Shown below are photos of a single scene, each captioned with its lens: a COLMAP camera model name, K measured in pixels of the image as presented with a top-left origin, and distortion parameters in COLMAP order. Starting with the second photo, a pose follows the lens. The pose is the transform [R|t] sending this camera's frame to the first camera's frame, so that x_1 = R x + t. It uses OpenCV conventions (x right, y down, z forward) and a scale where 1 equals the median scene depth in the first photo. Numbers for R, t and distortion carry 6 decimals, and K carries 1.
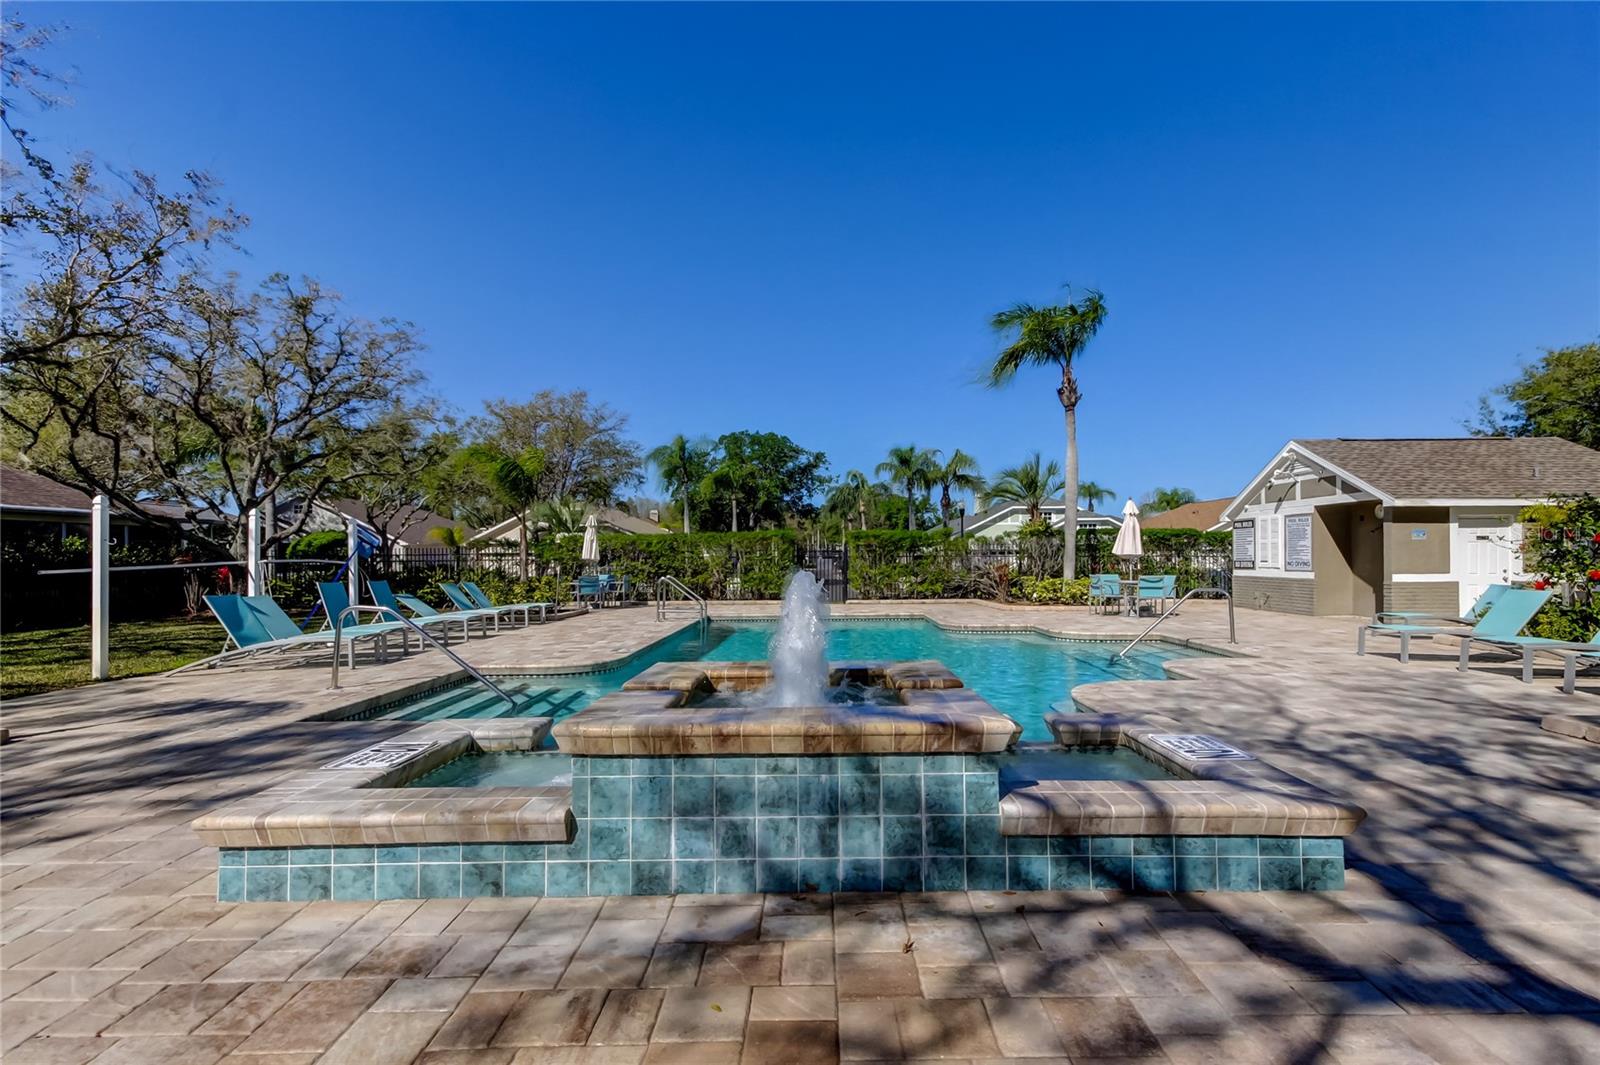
lens RADIAL K [[757.5, 0, 805.2], [0, 757.5, 555.5], [0, 0, 1]] dist [0.016946, 0.000076]
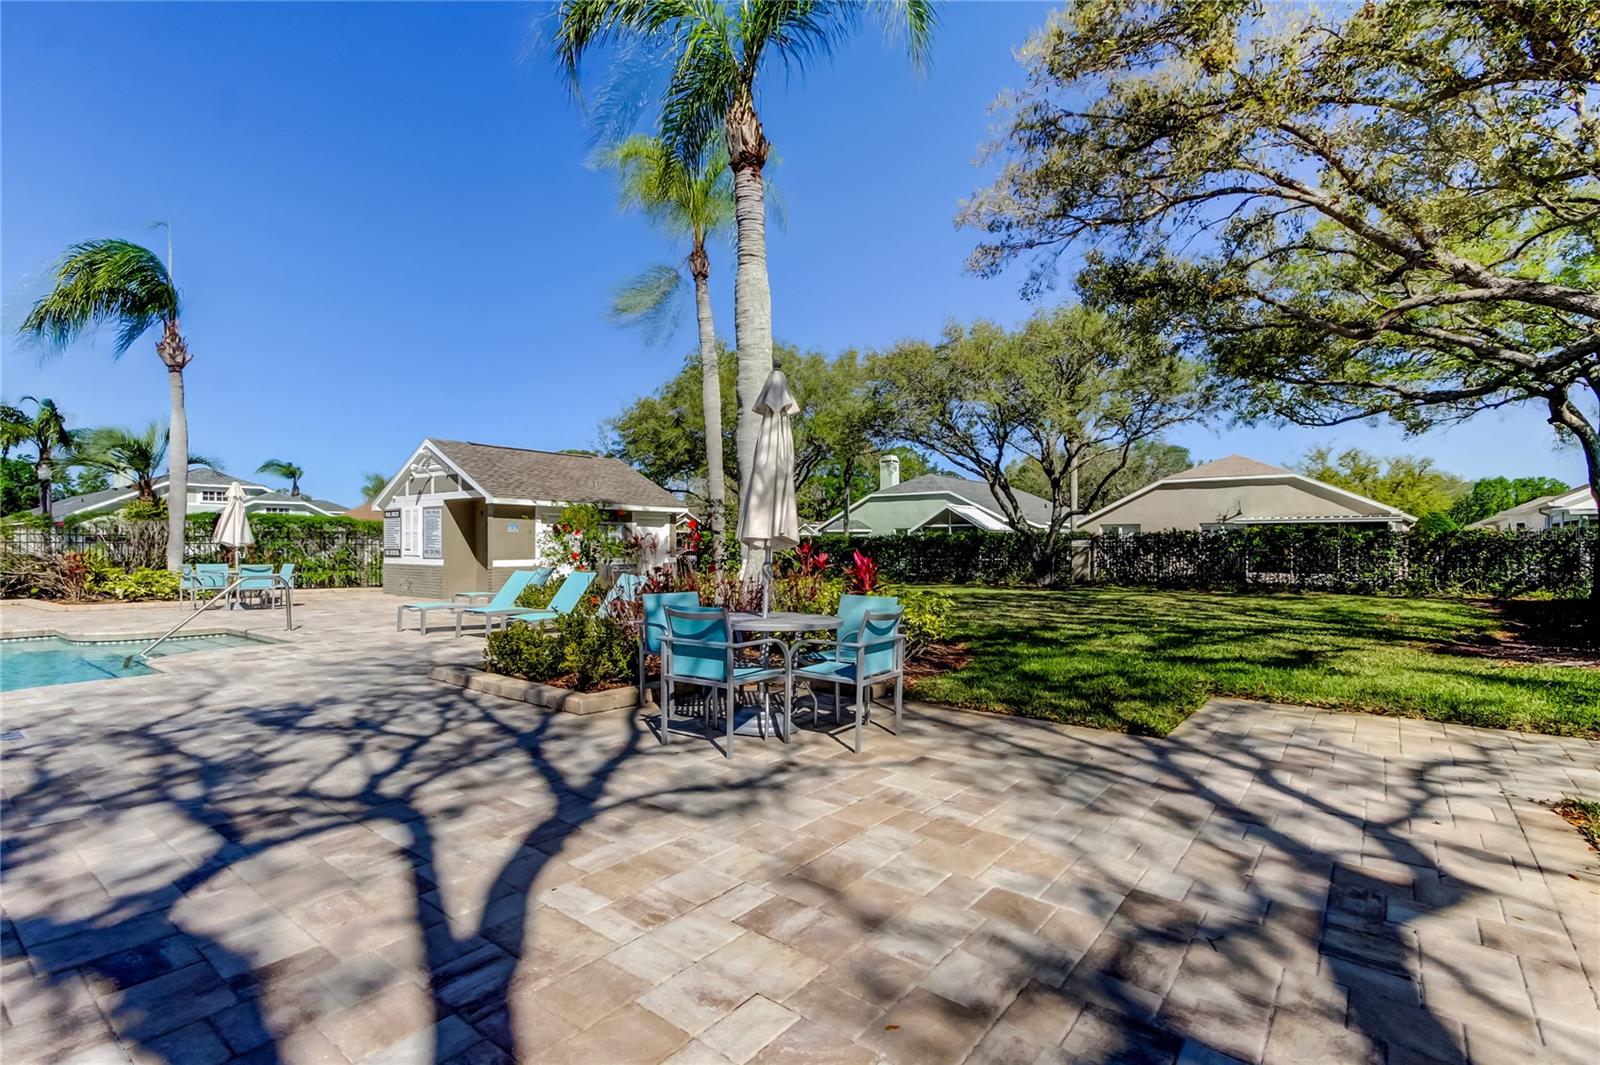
lens RADIAL K [[757.5, 0, 808.2], [0, 757.5, 531.9], [0, 0, 1]] dist [0.016946, 0.000076]
pose [[0.614094, 0.022910, 0.788901, 0.125019], [-0.010071, 0.999725, -0.021193, -0.000144], [-0.789169, 0.005070, 0.614155, -0.103637]]
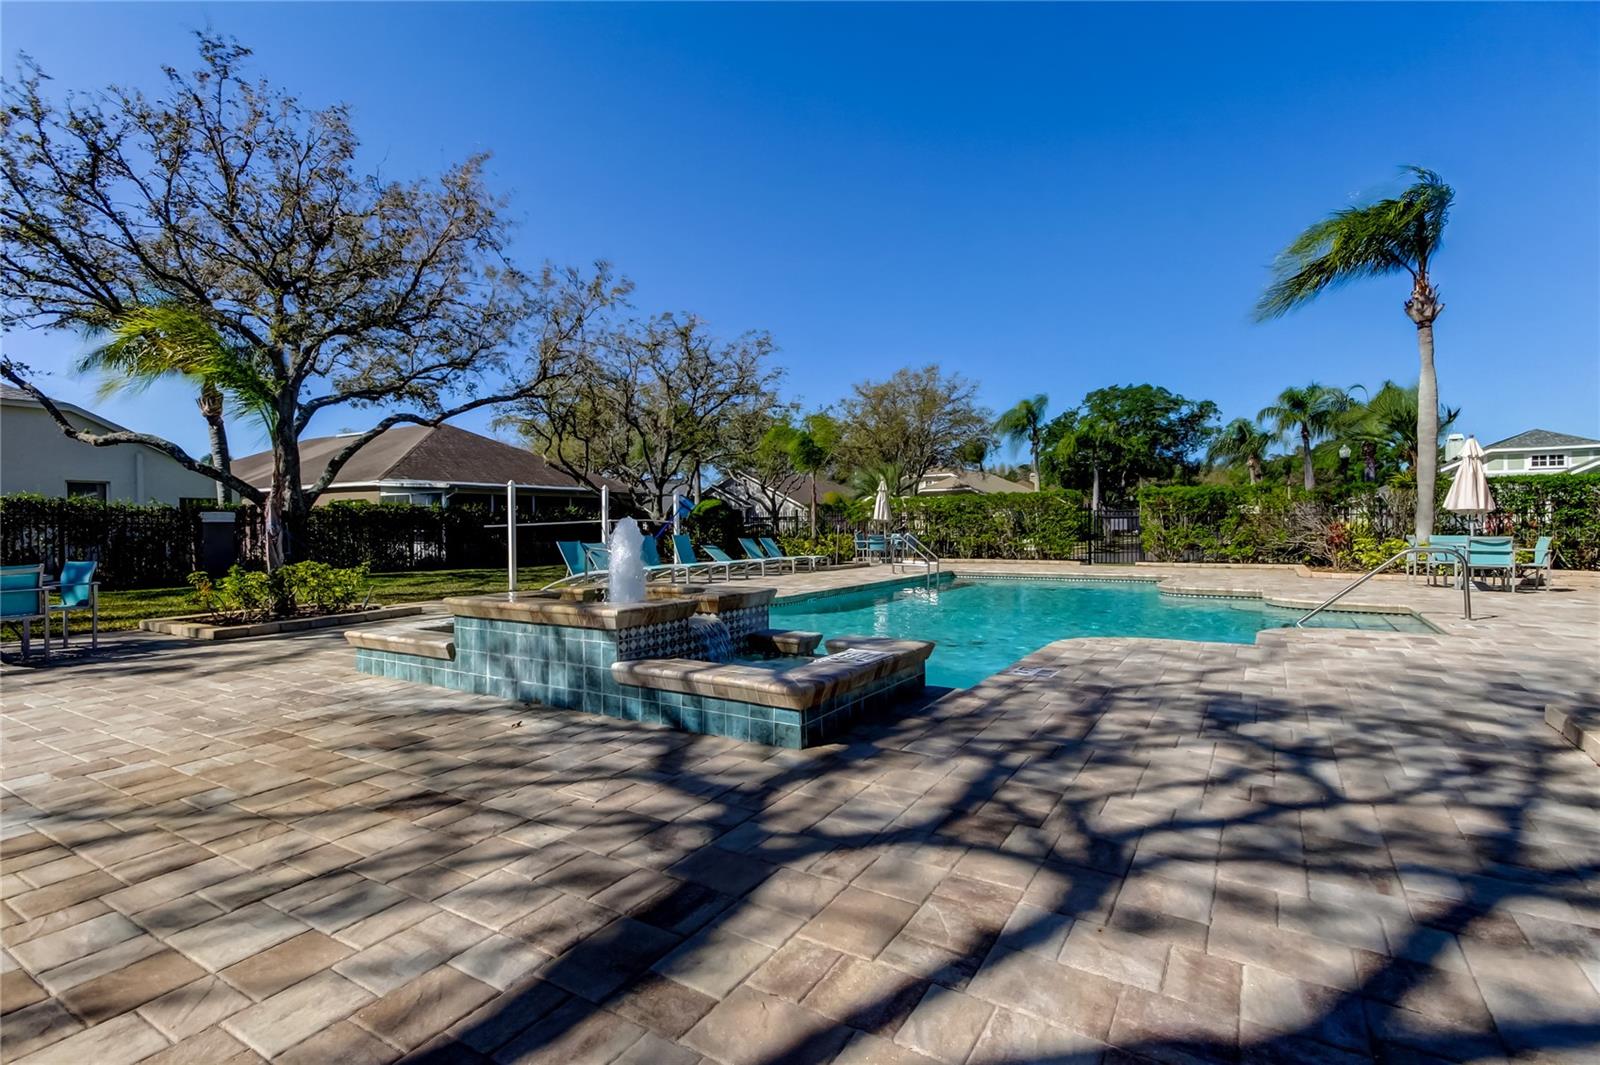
lens RADIAL K [[757.5, 0, 804.8], [0, 757.5, 531.4], [0, 0, 1]] dist [0.016946, 0.000076]
pose [[0.843025, 0.002482, -0.537869, 0.277459], [0.005866, 0.999887, 0.013809, 0.006798], [0.537843, -0.014796, 0.842915, -0.021465]]
